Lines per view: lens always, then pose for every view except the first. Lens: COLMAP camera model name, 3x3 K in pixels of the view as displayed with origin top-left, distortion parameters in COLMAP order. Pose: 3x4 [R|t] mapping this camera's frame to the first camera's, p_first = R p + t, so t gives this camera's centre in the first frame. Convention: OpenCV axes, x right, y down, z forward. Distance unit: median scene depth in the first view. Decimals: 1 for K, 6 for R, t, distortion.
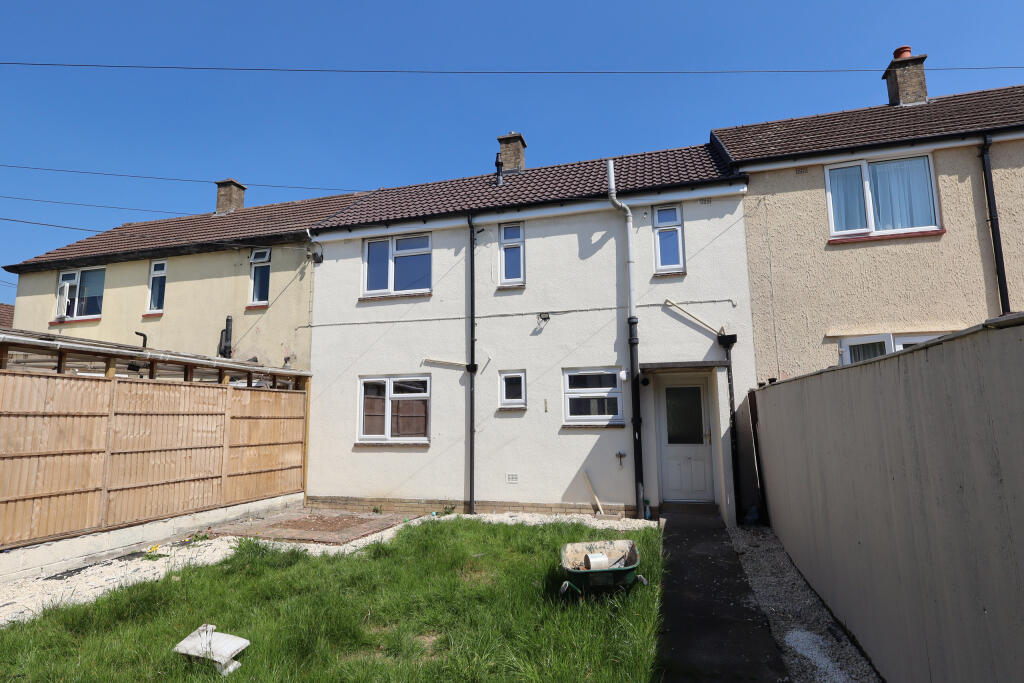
lens RADIAL K [[557.0, 0, 512.0], [0, 557.0, 341.5], [0, 0, 1]] dist [-0.000874, -0.000113]
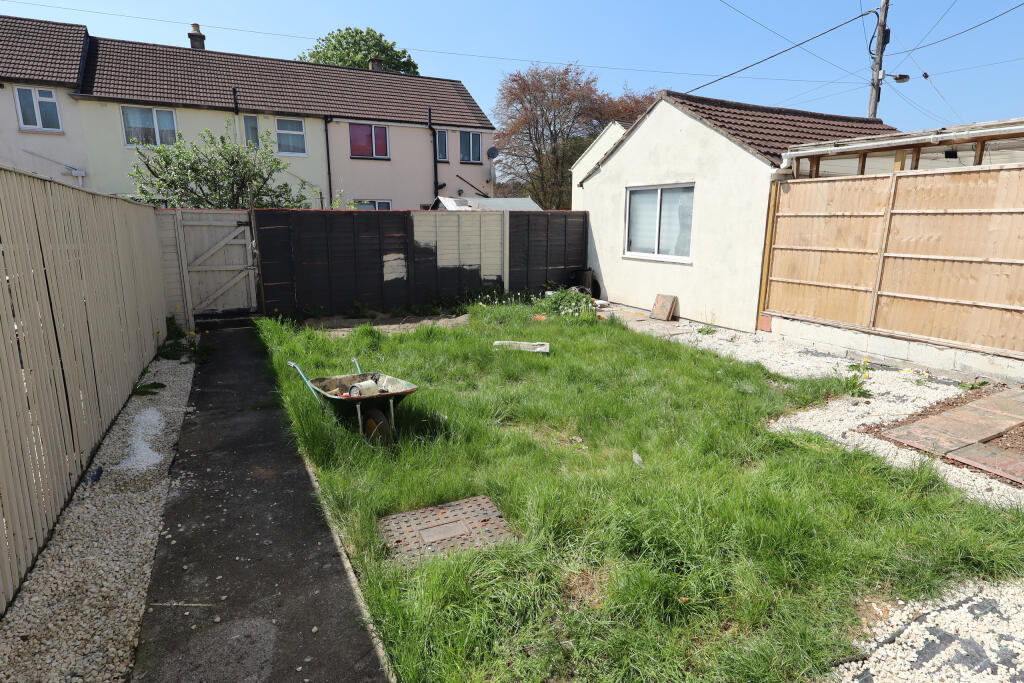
lens RADIAL K [[557.0, 0, 512.0], [0, 557.0, 341.5], [0, 0, 1]] dist [-0.000874, -0.000113]
pose [[-0.734208, 0.156525, -0.660635, 0.450719], [0.101361, 0.987427, 0.121303, 0.189782], [0.671315, 0.022099, -0.740842, 1.469495]]
